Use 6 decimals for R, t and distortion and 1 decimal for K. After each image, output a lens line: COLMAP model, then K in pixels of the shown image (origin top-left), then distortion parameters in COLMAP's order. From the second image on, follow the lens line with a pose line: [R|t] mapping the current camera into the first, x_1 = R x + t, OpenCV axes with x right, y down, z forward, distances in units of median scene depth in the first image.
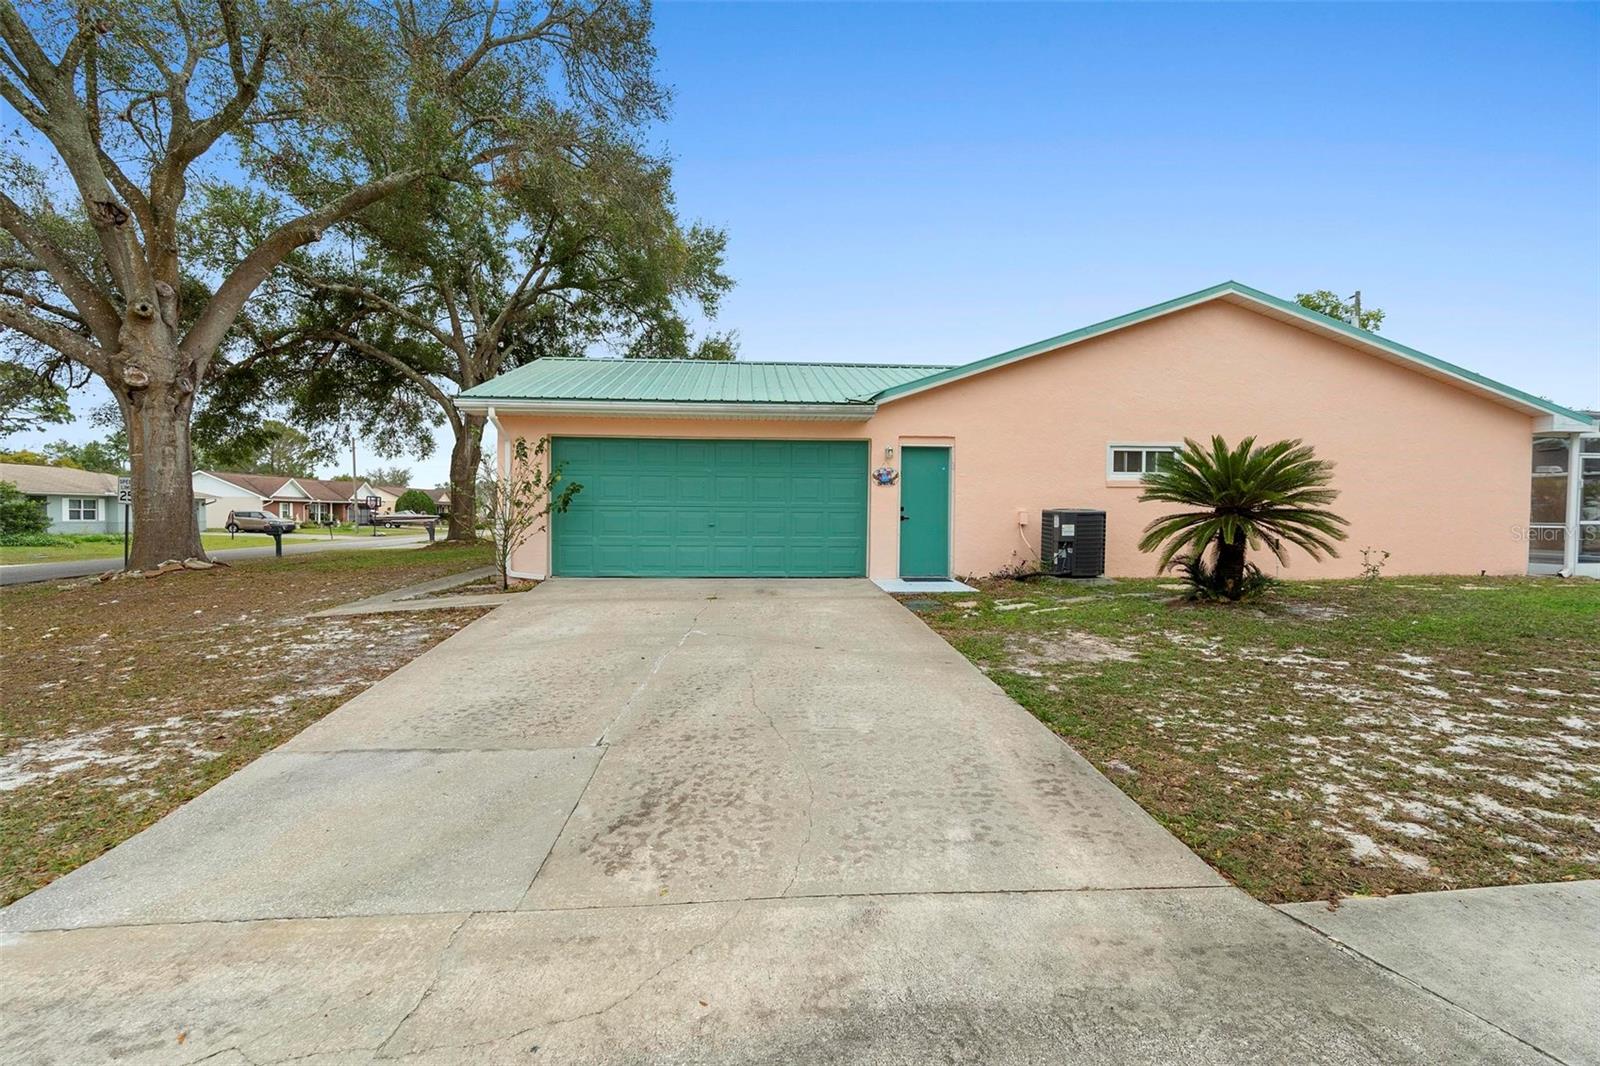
lens RADIAL K [[735.7, 0, 794.7], [0, 735.7, 532.2], [0, 0, 1]] dist [-0.011778, 0.003330]
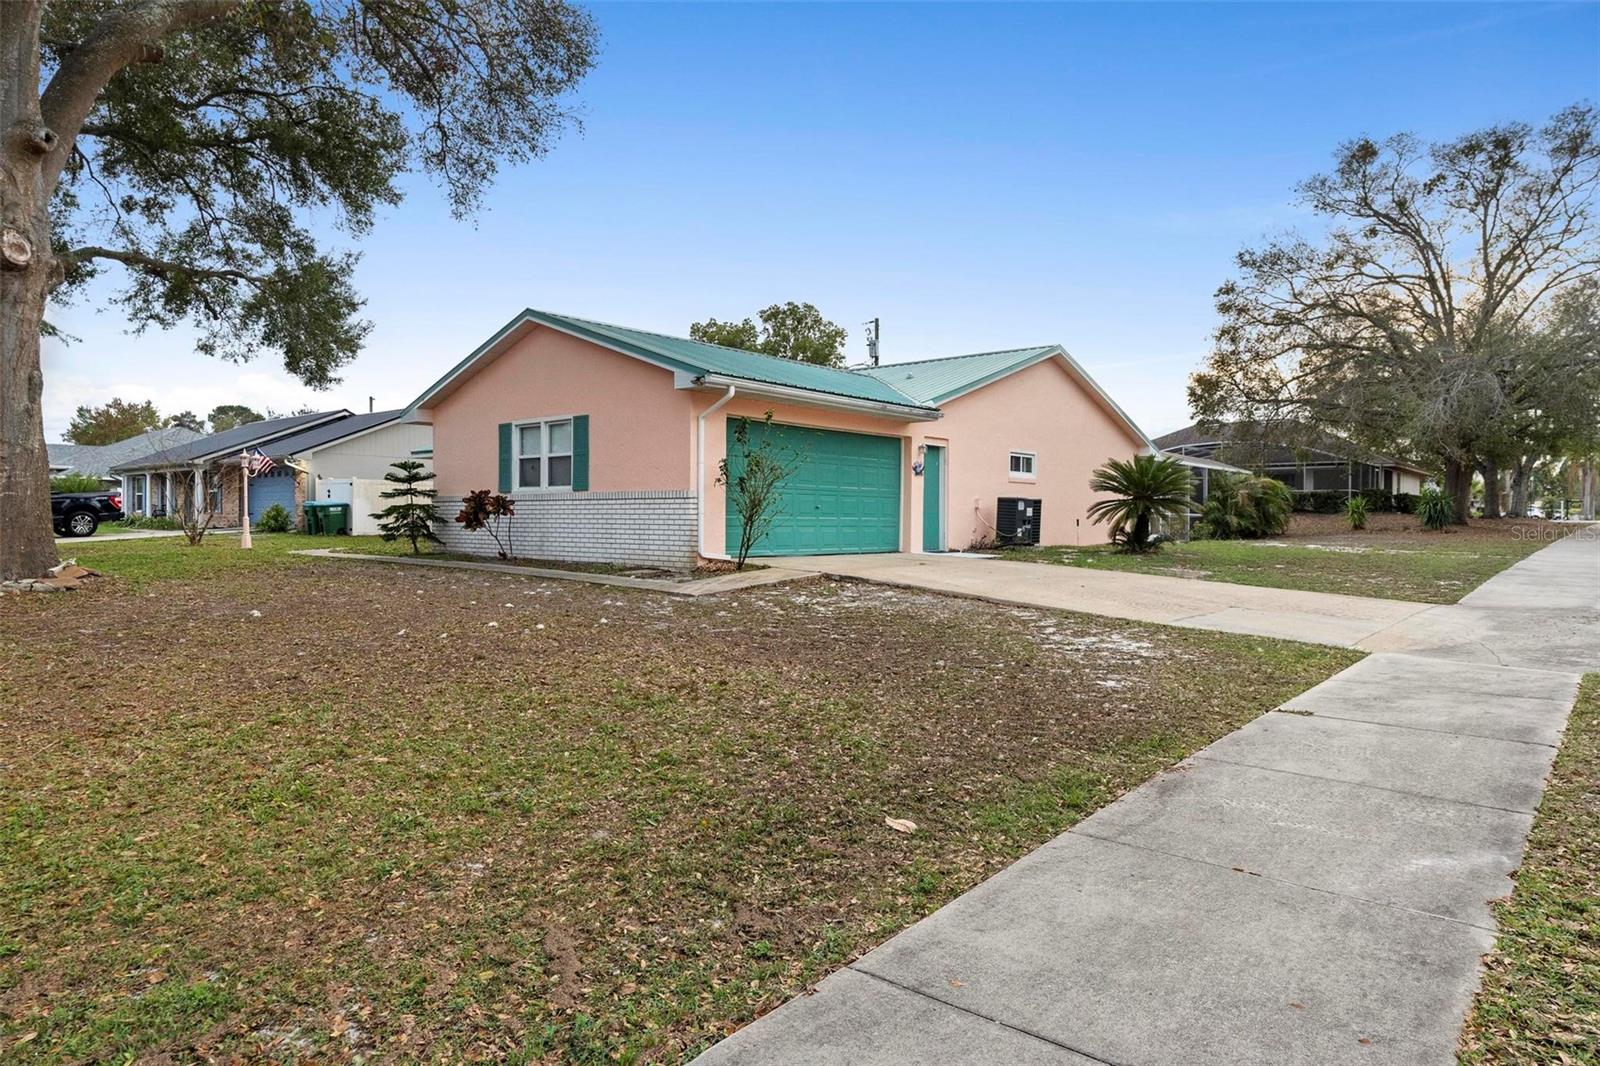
lens RADIAL K [[977.6, 0, 802.2], [0, 977.6, 532.0], [0, 0, 1]] dist [-0.001896, -0.001079]
pose [[0.693922, -0.010172, 0.719978, -1.171152], [0.014012, 0.999902, 0.000622, 0.026238], [-0.719913, 0.009657, 0.693997, 0.006638]]
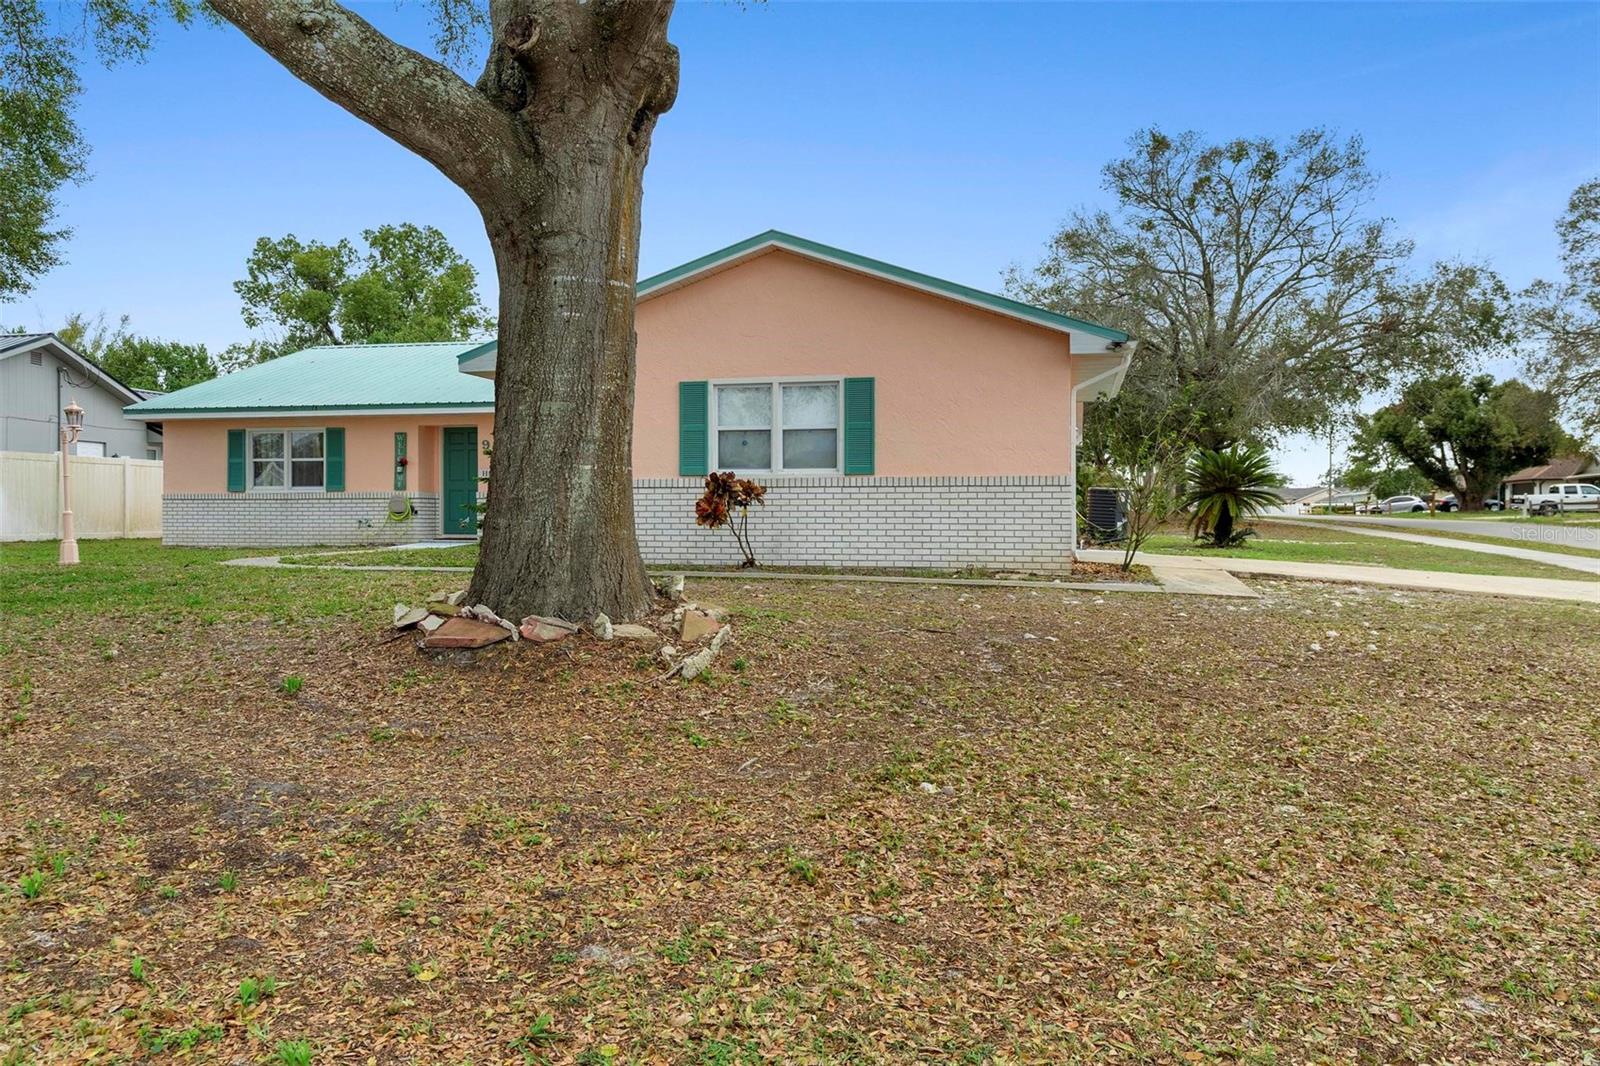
lens RADIAL K [[1221.9, 0, 807.6], [0, 1221.9, 534.0], [0, 0, 1]] dist [-0.002695, -0.000274]
pose [[0.266468, -0.015739, 0.963715, -1.689306], [0.021760, 0.999710, 0.010311, 0.013601], [-0.963598, 0.018223, 0.266733, 0.881782]]
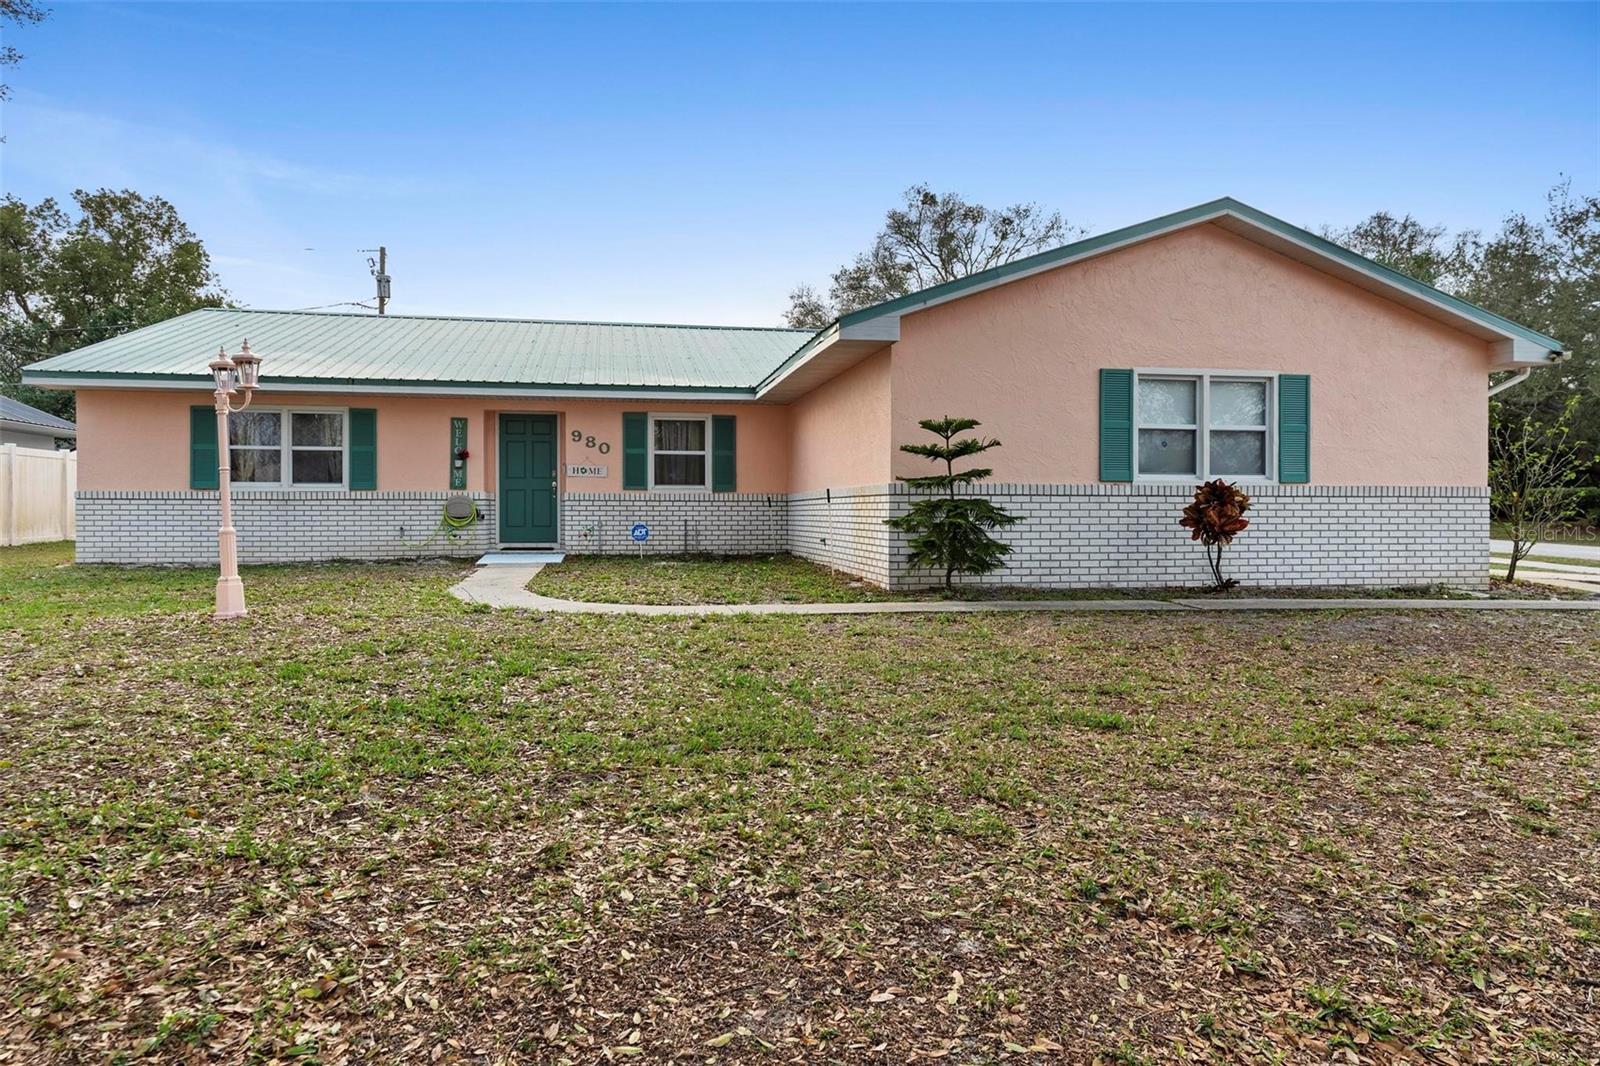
lens RADIAL K [[977.6, 0, 793.0], [0, 977.6, 516.8], [0, 0, 1]] dist [-0.001896, -0.001079]
pose [[-0.130971, -0.015003, 0.991273, -1.274860], [0.020272, 0.999636, 0.017808, -0.029440], [-0.991179, 0.022427, -0.130619, 1.782652]]
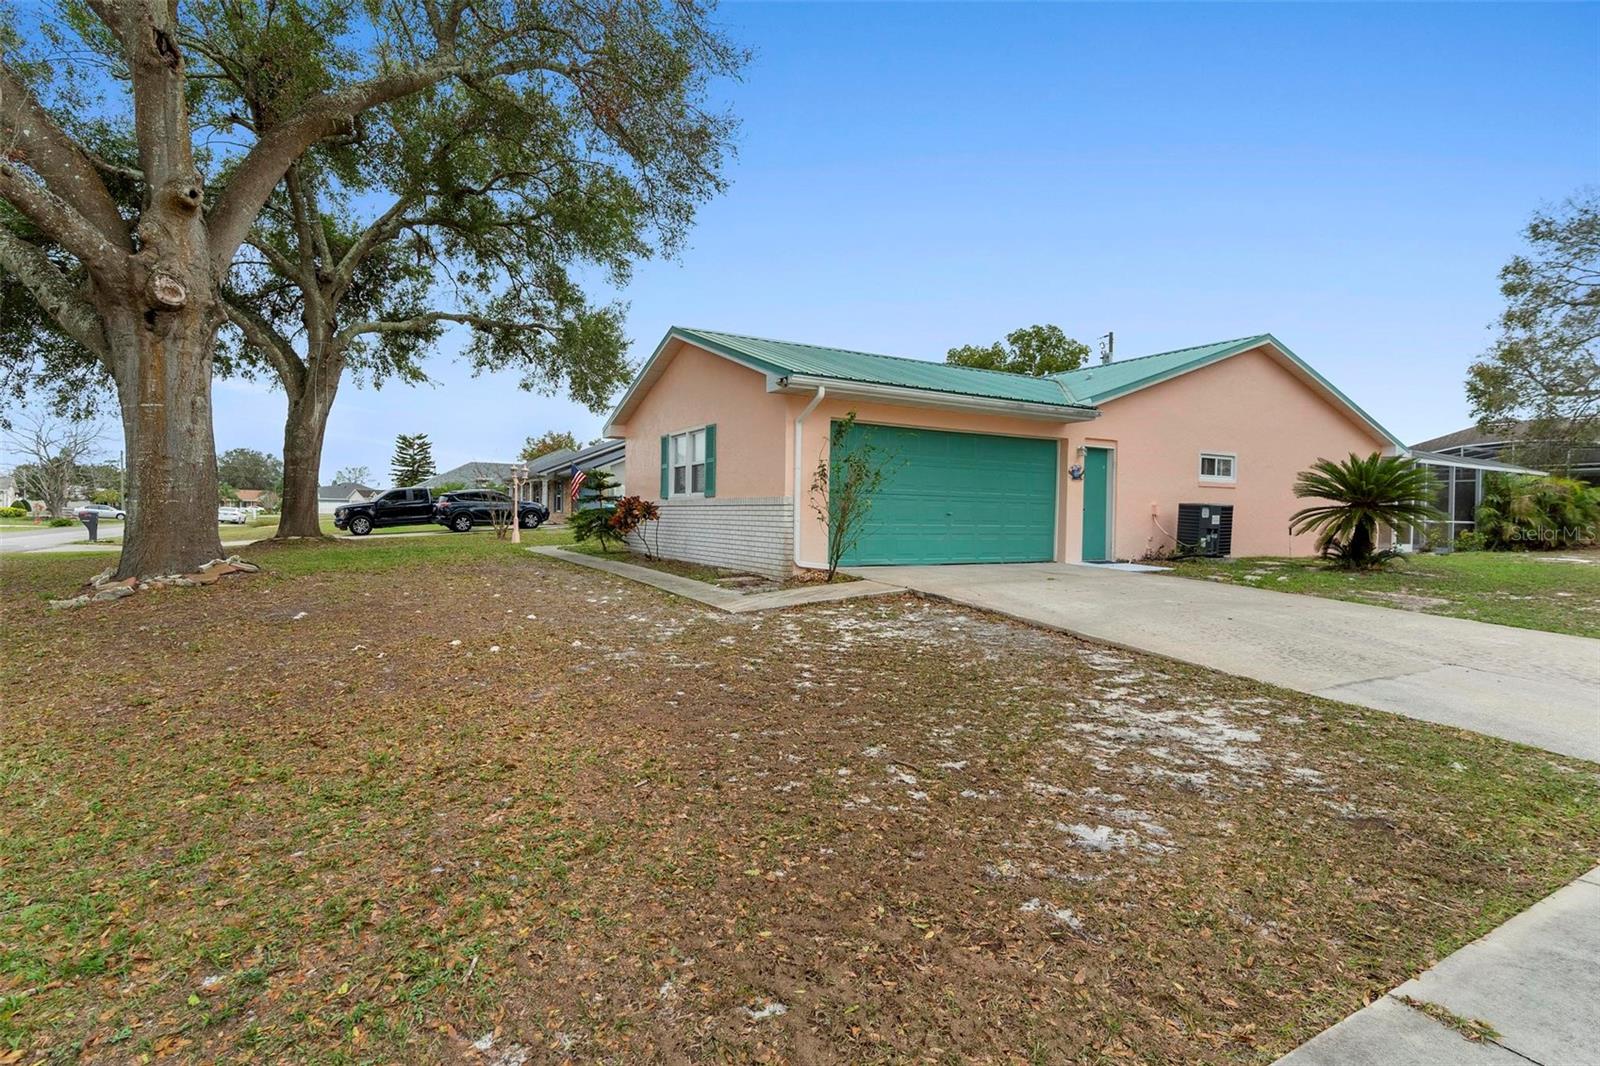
lens RADIAL K [[792.0, 0, 794.8], [0, 792.0, 530.5], [0, 0, 1]] dist [-0.008411, 0.003037]
pose [[0.896760, -0.001411, 0.442516, -0.800716], [0.000947, 0.999999, 0.001270, 0.012209], [-0.442517, -0.000720, 0.896760, 0.090029]]
